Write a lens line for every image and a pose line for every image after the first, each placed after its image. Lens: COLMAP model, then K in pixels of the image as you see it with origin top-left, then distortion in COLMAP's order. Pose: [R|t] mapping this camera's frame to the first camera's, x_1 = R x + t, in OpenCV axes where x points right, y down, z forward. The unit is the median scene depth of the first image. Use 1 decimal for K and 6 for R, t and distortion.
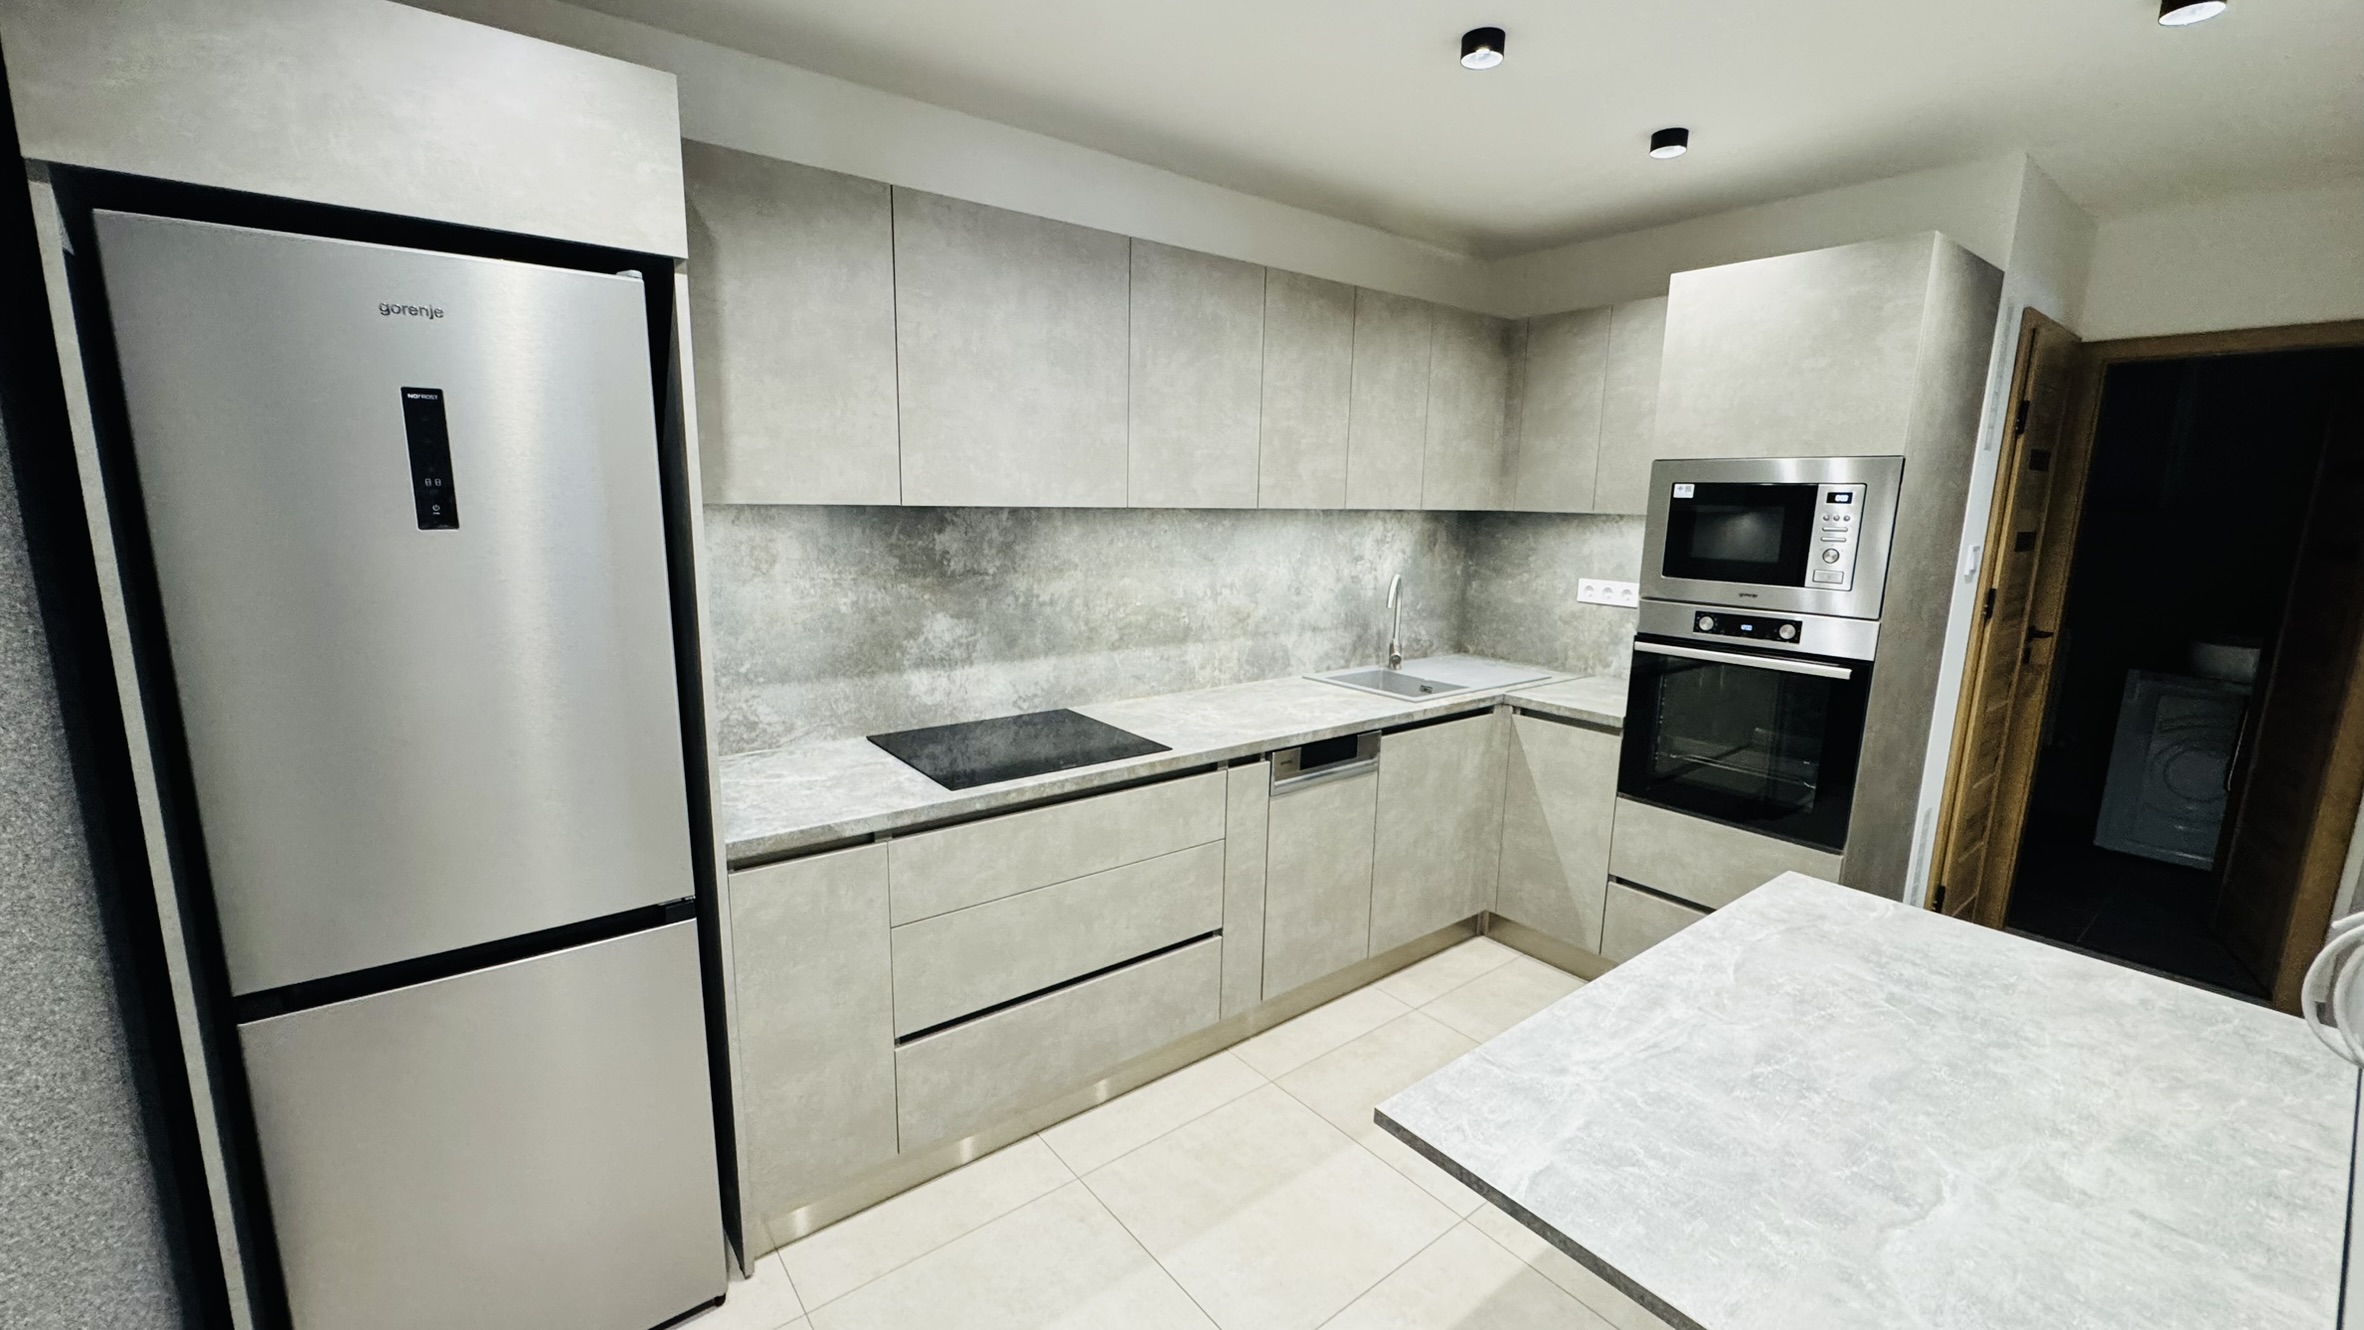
lens RADIAL K [[940.6, 0, 1178.0], [0, 940.6, 663.2], [0, 0, 1]] dist [-0.002194, 0.000689]
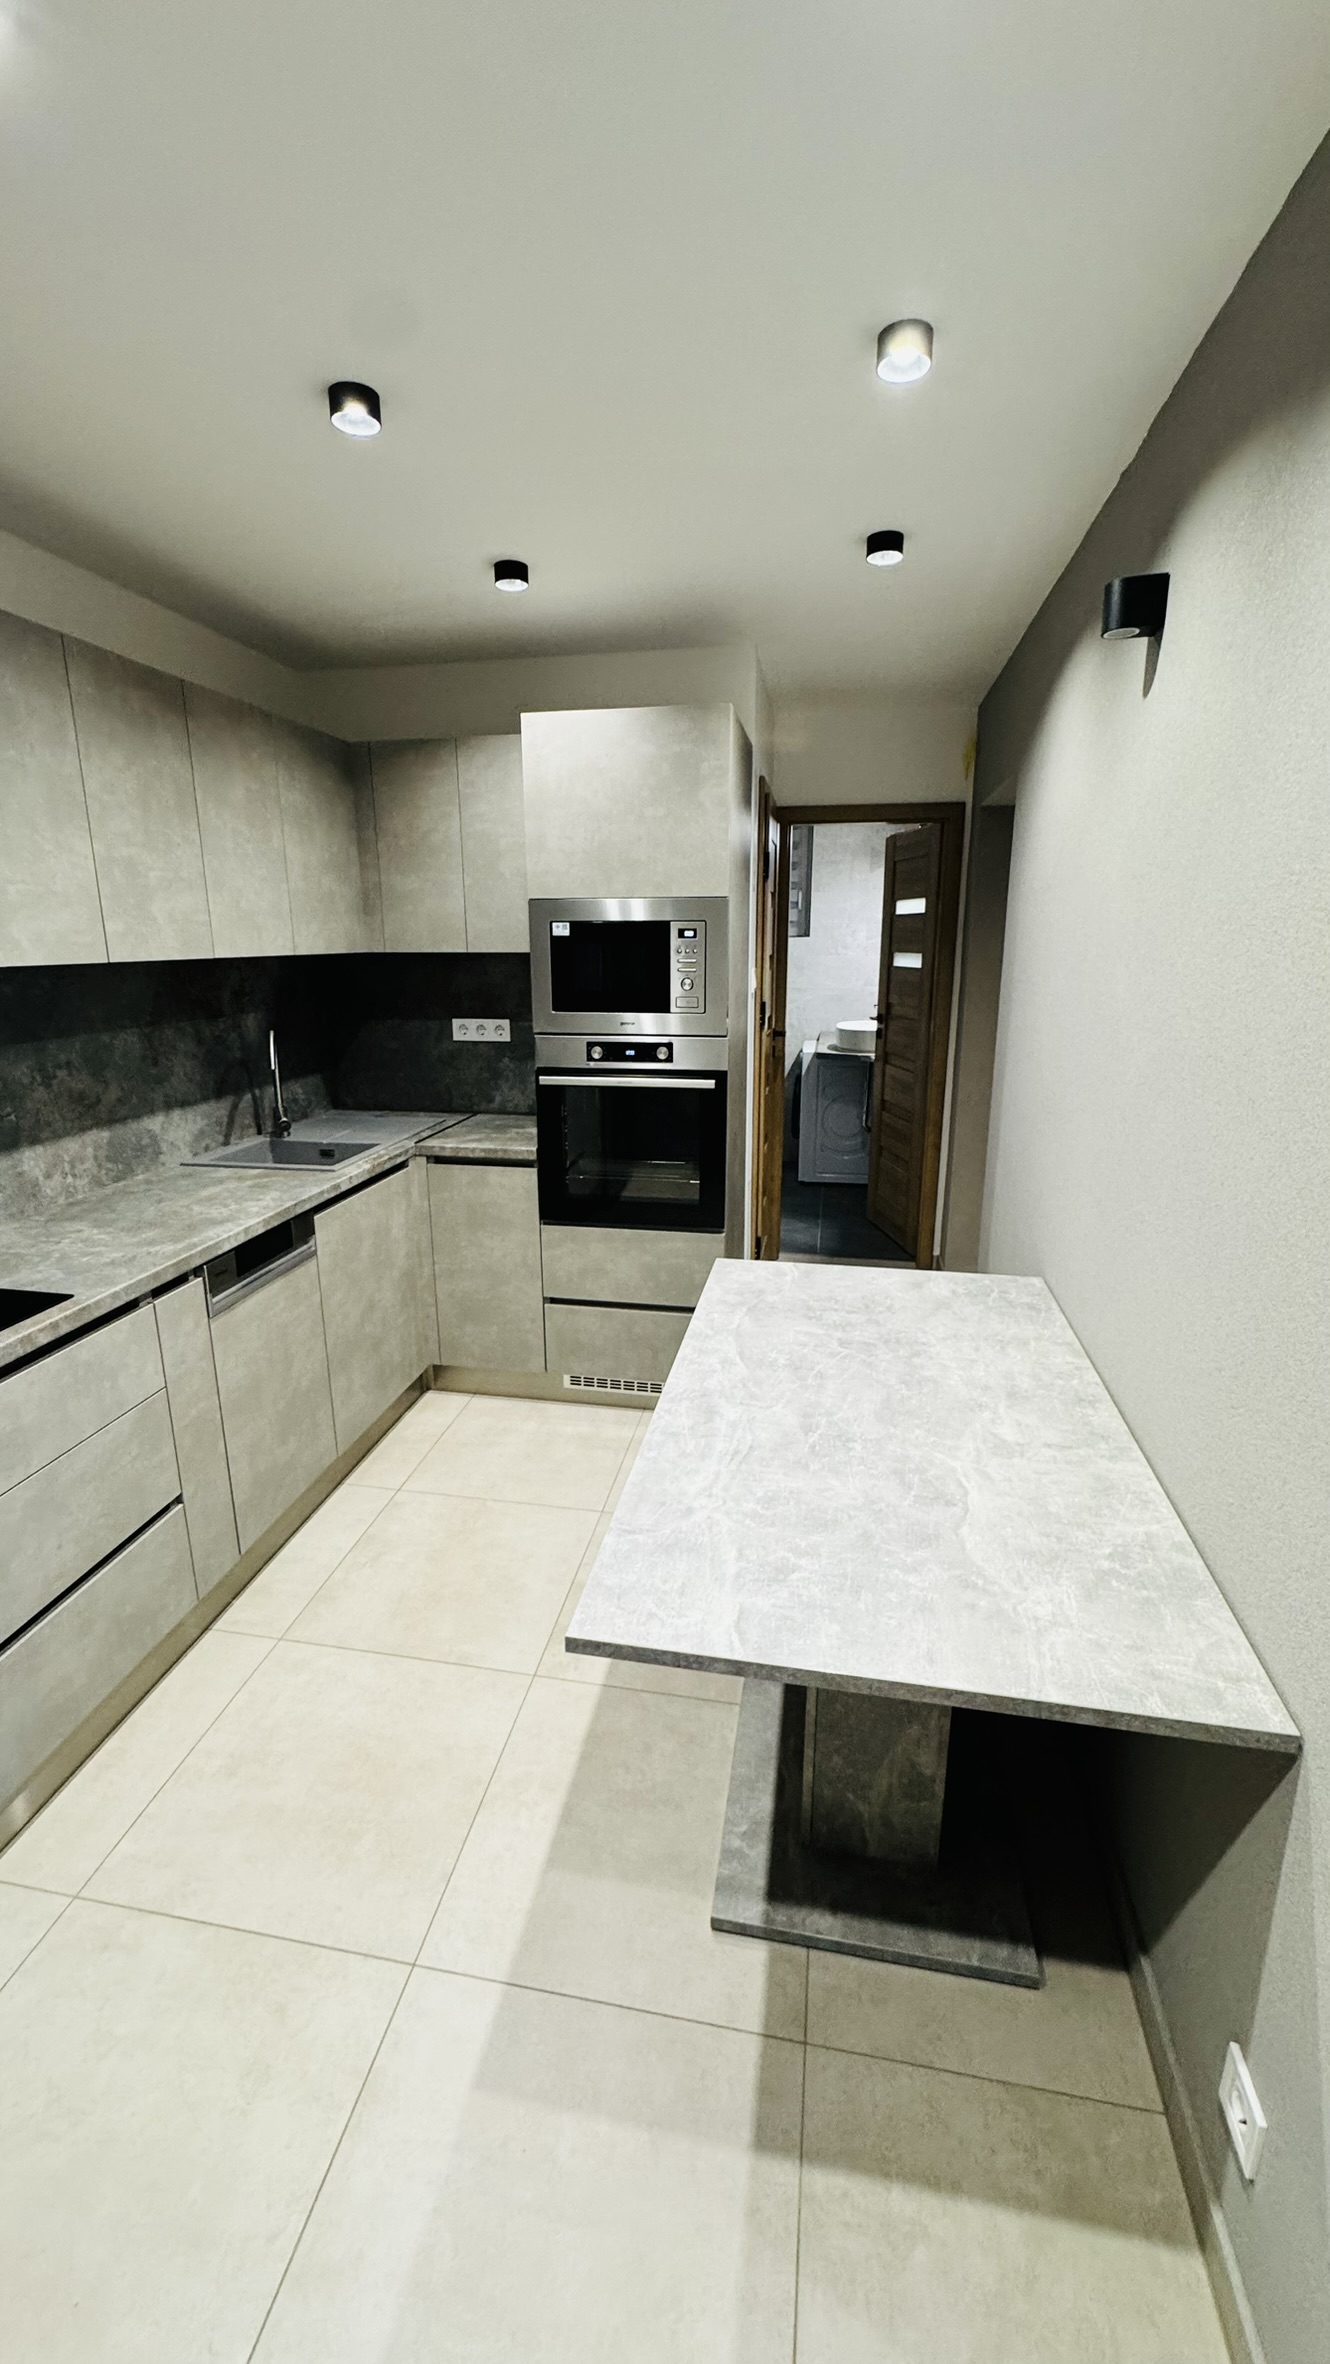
lens RADIAL K [[940.6, 0, 658.9], [0, 940.6, 1176.4], [0, 0, 1]] dist [-0.002194, 0.000689]
pose [[0.750198, -0.185659, 0.634613, -0.109166], [0.134843, 0.982558, 0.128049, -0.033533], [-0.647318, -0.010489, 0.762148, 0.130873]]
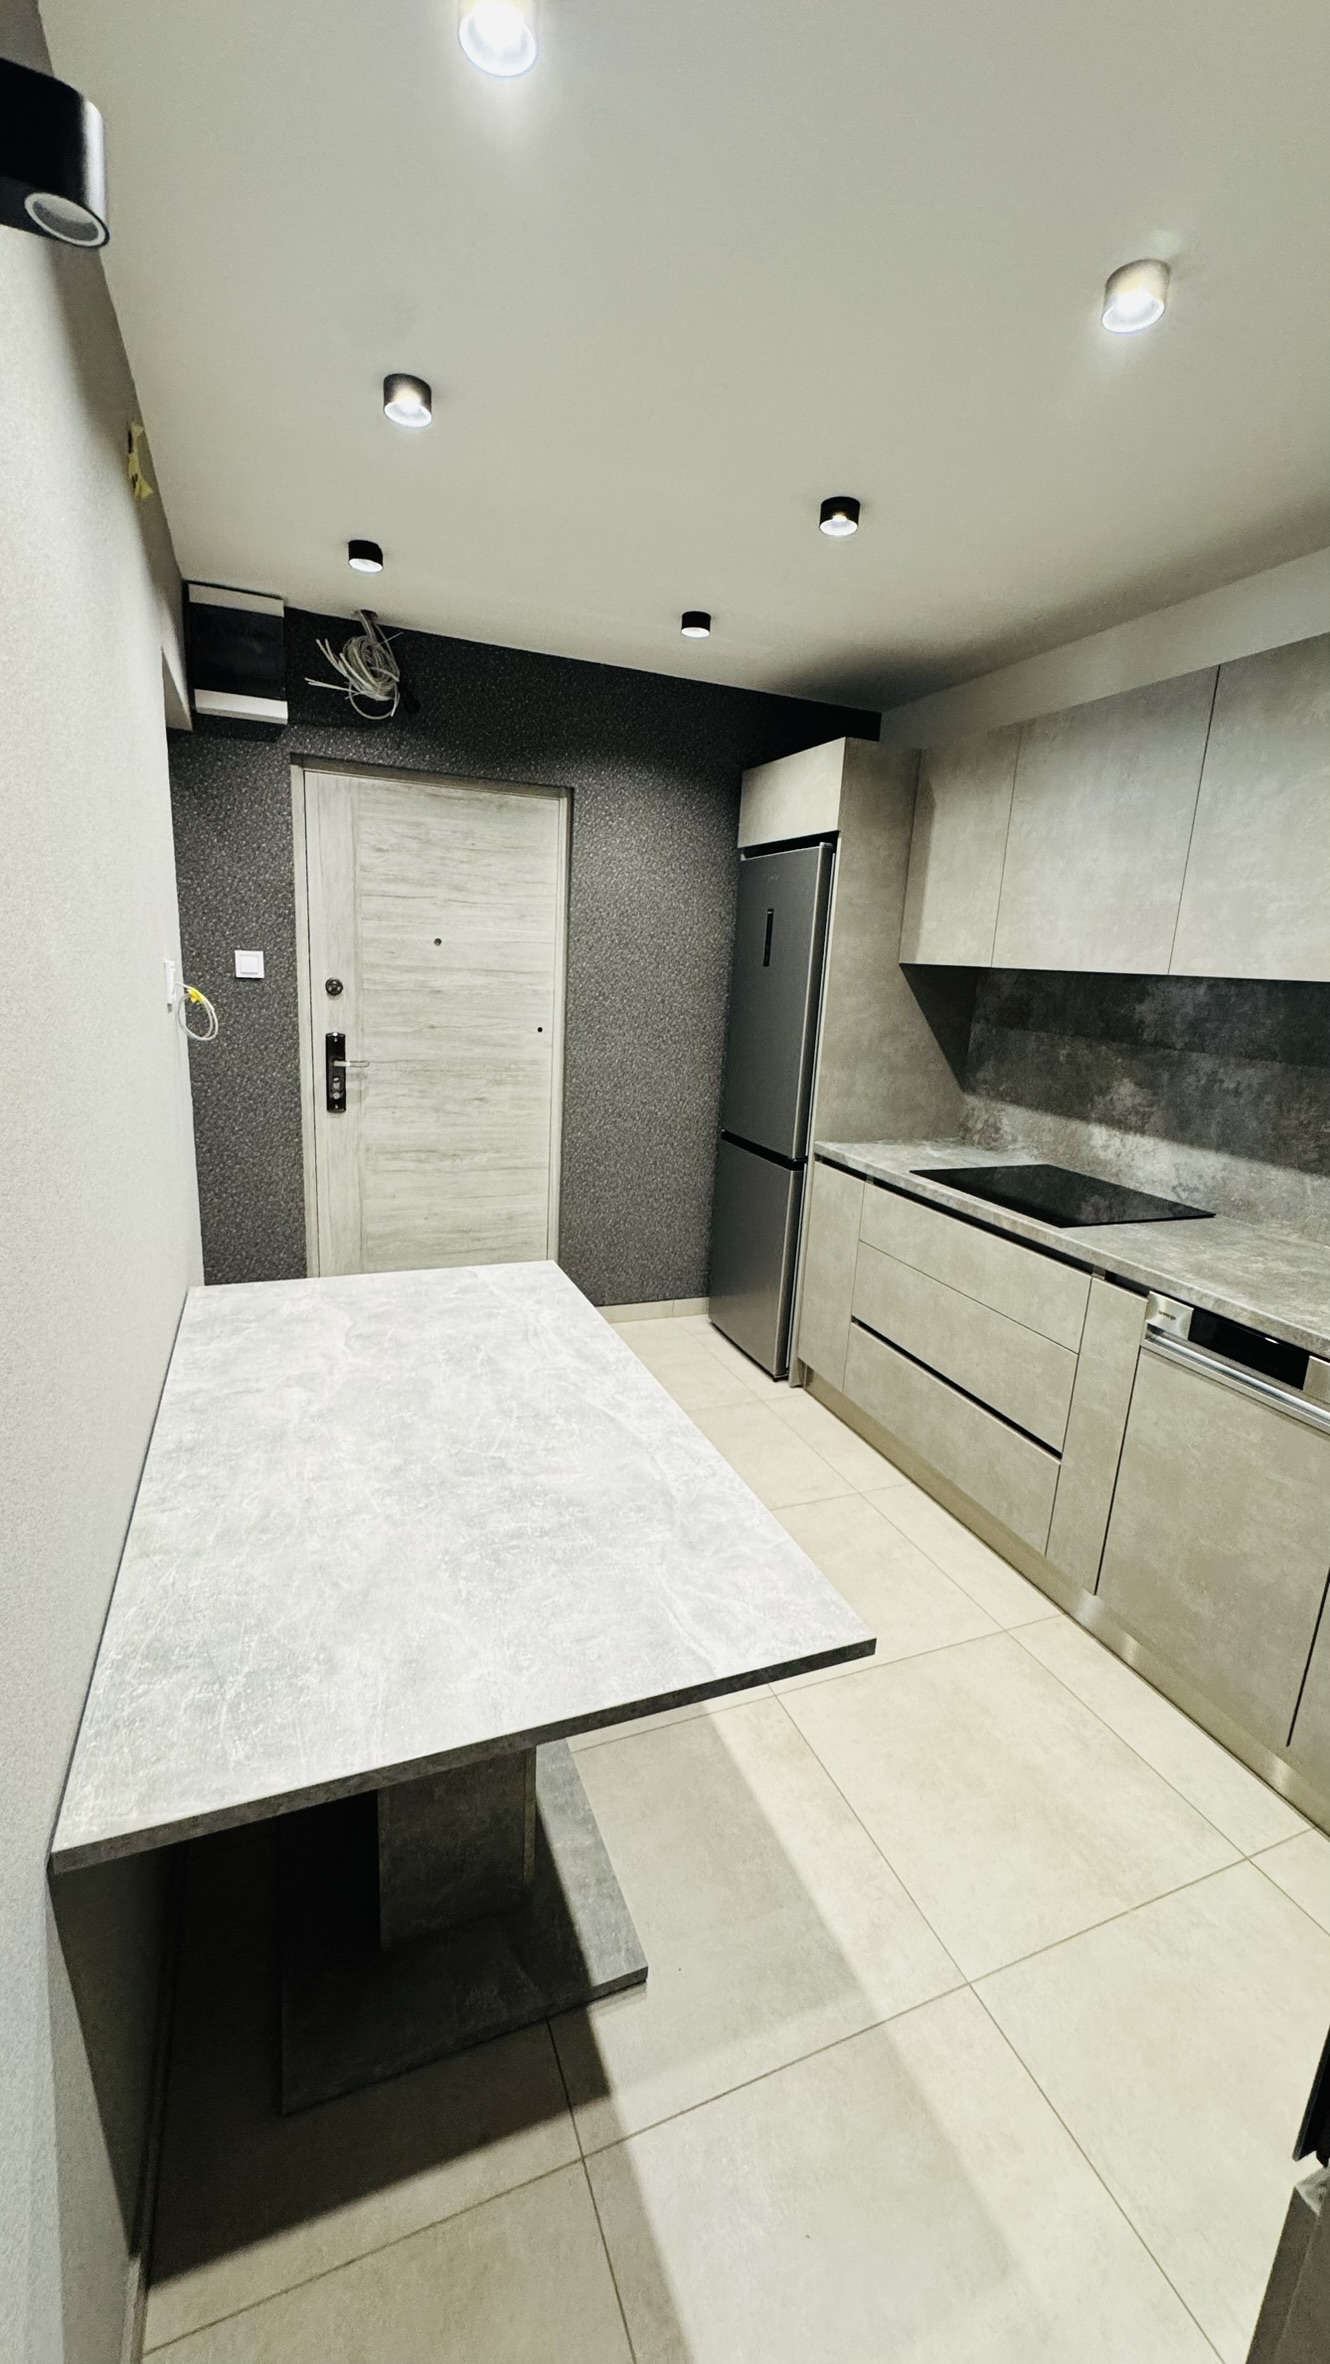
lens RADIAL K [[940.6, 0, 666.9], [0, 940.6, 1170.5], [0, 0, 1]] dist [-0.002194, 0.000689]
pose [[-0.267702, 0.180652, -0.946415, 0.949830], [-0.226466, 0.942949, 0.244048, -0.099843], [0.936509, 0.279663, -0.211518, 0.789526]]
